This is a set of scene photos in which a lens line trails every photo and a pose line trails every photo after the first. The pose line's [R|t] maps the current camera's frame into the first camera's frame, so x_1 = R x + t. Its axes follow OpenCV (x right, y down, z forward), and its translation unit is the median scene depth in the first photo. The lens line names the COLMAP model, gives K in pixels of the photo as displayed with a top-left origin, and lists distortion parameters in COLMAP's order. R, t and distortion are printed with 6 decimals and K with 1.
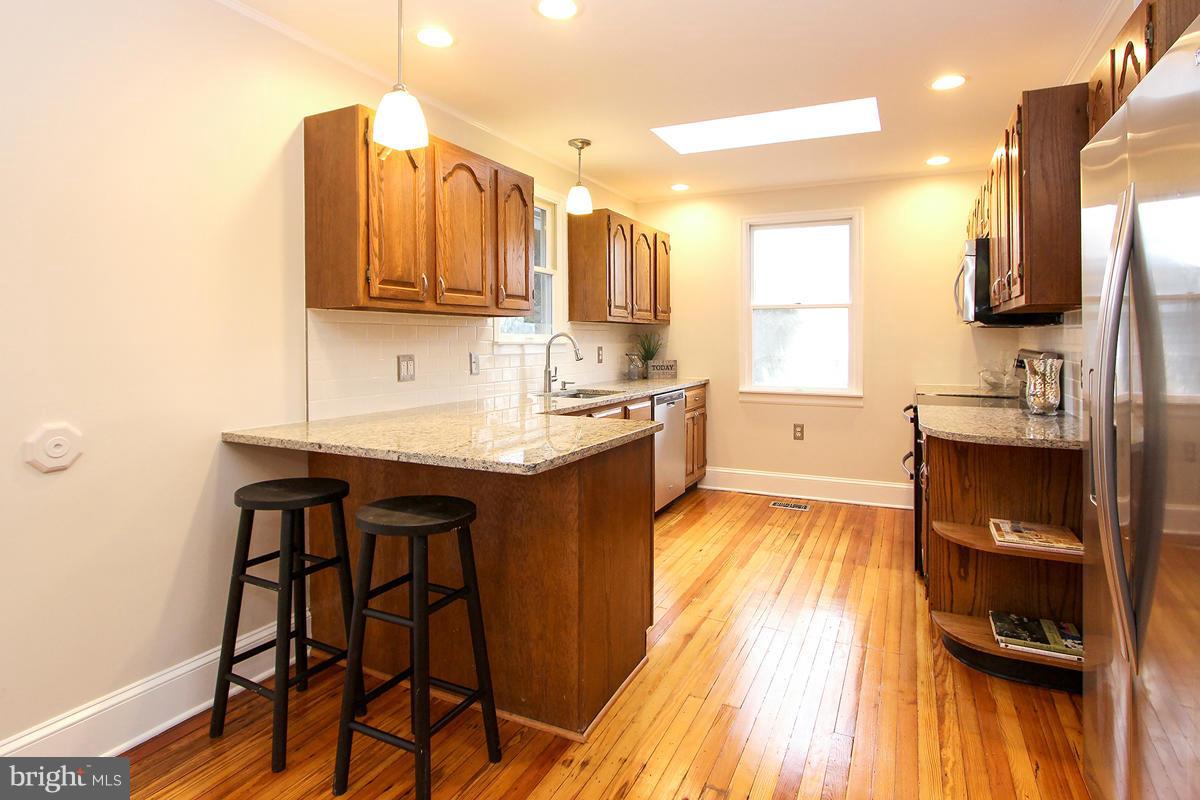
lens RADIAL K [[656.7, 0, 600.8], [0, 656.7, 340.0], [0, 0, 1]] dist [-0.013955, 0.000970]
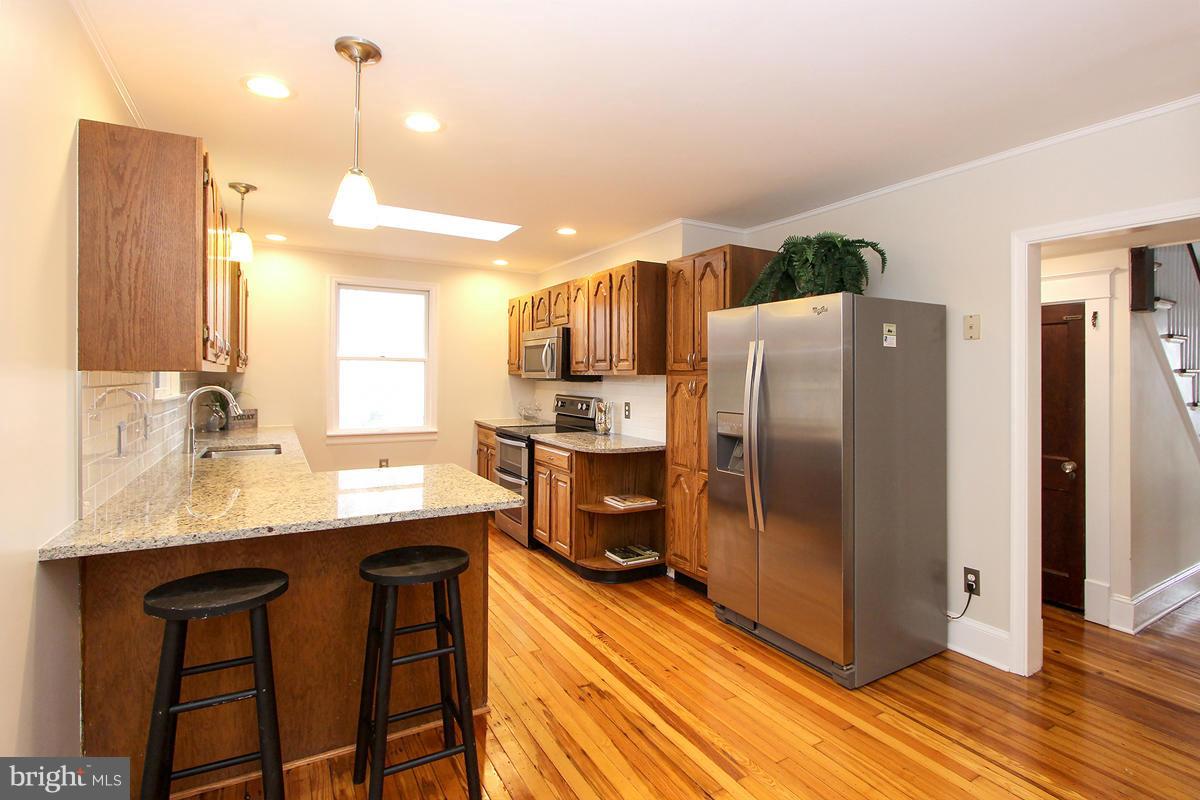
lens RADIAL K [[591.1, 0, 645.9], [0, 591.1, 368.8], [0, 0, 1]] dist [-0.002851, 0.000328]
pose [[0.526375, 0.014241, 0.850133, -0.641201], [-0.007135, 0.999898, -0.012332, -0.044229], [-0.850223, 0.000426, 0.526423, 0.076021]]
